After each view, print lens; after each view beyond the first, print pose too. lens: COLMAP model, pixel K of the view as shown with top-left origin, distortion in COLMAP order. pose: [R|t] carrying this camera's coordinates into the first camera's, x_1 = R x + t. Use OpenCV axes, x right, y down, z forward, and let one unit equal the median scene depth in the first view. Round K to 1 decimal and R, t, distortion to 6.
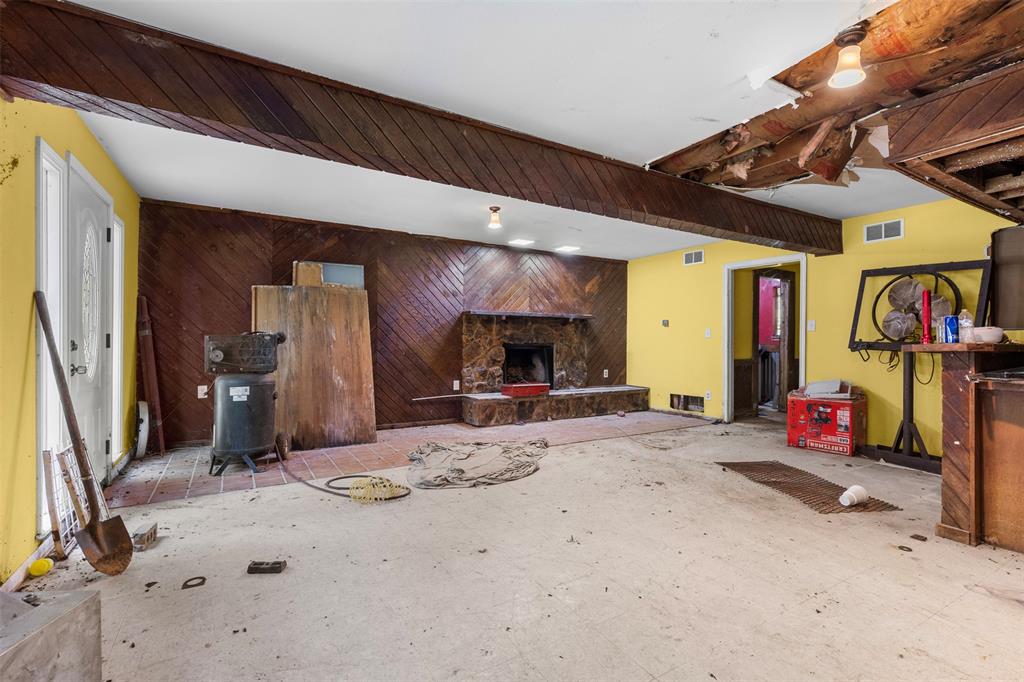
lens RADIAL K [[463.7, 0, 514.9], [0, 463.7, 340.6], [0, 0, 1]] dist [-0.000398, -0.000021]
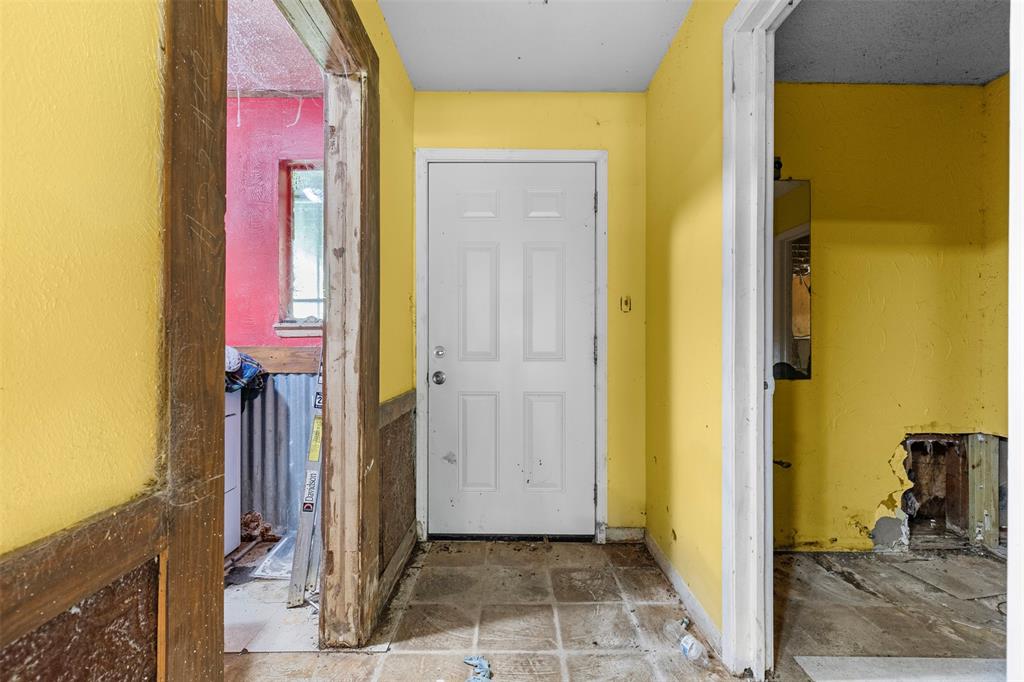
lens RADIAL K [[463.7, 0, 513.9], [0, 463.7, 341.1], [0, 0, 1]] dist [-0.000398, -0.000021]
pose [[0.496142, -0.007780, 0.868207, 0.374176], [0.008712, 0.999954, 0.003982, 0.003652], [-0.868198, 0.005588, 0.496187, 0.723127]]
